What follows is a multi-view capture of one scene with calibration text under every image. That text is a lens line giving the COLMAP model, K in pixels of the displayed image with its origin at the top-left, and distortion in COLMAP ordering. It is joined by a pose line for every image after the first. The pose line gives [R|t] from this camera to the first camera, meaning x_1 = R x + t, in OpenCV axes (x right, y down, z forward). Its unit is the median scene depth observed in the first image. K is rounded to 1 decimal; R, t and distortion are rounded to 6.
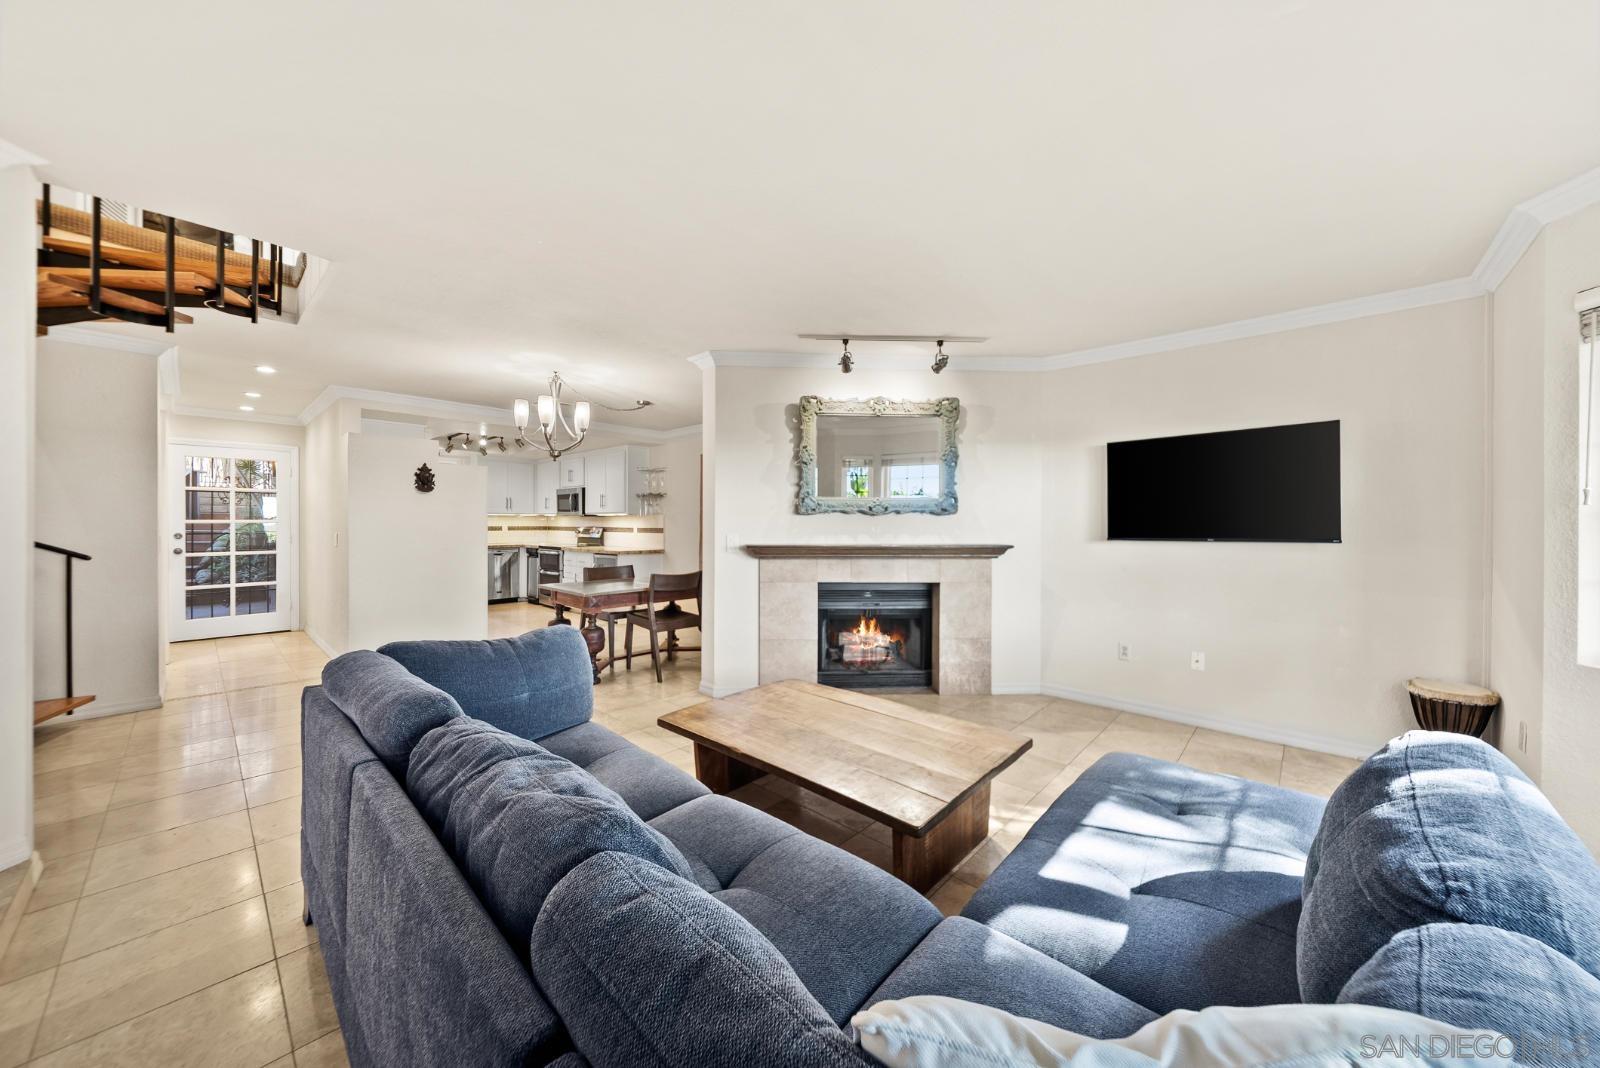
lens RADIAL K [[557.1, 0, 814.4], [0, 557.1, 519.8], [0, 0, 1]] dist [-0.001965, 0.000254]
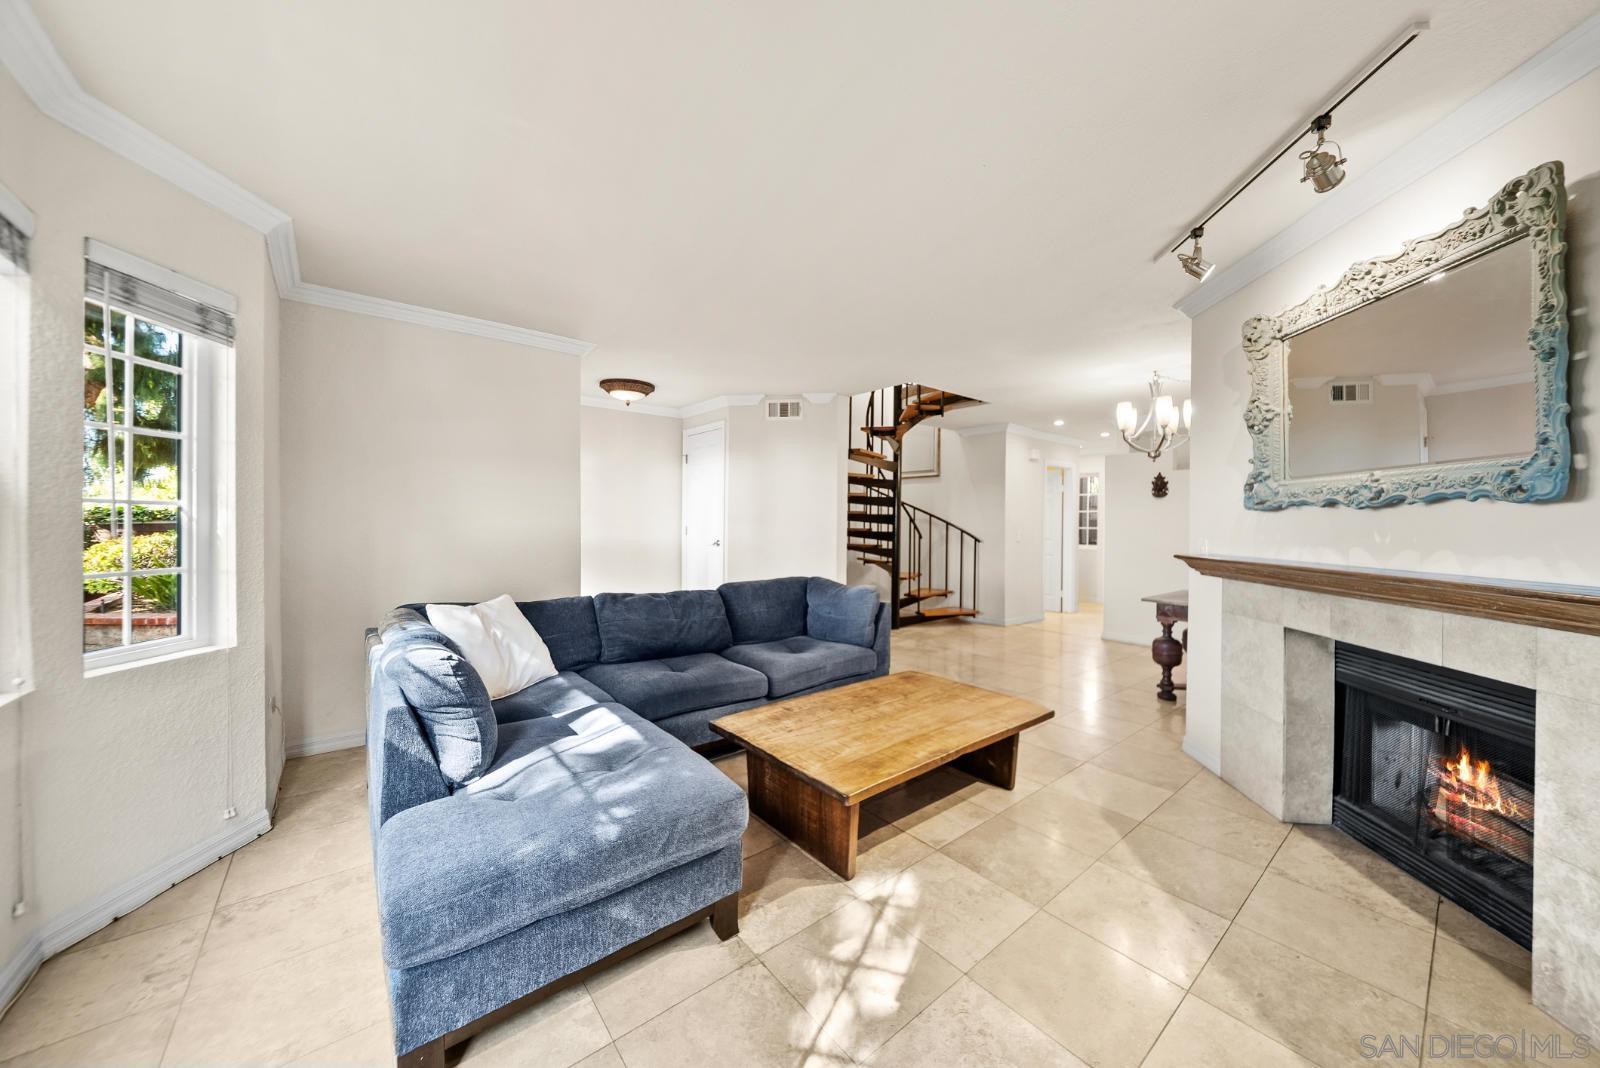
lens RADIAL K [[557.1, 0, 803.2], [0, 557.1, 524.4], [0, 0, 1]] dist [-0.001965, 0.000254]
pose [[-0.145112, -0.000185, -0.989415, 0.653693], [-0.005487, 0.999985, 0.000618, 0.008095], [0.989400, 0.005519, -0.145111, 0.588582]]
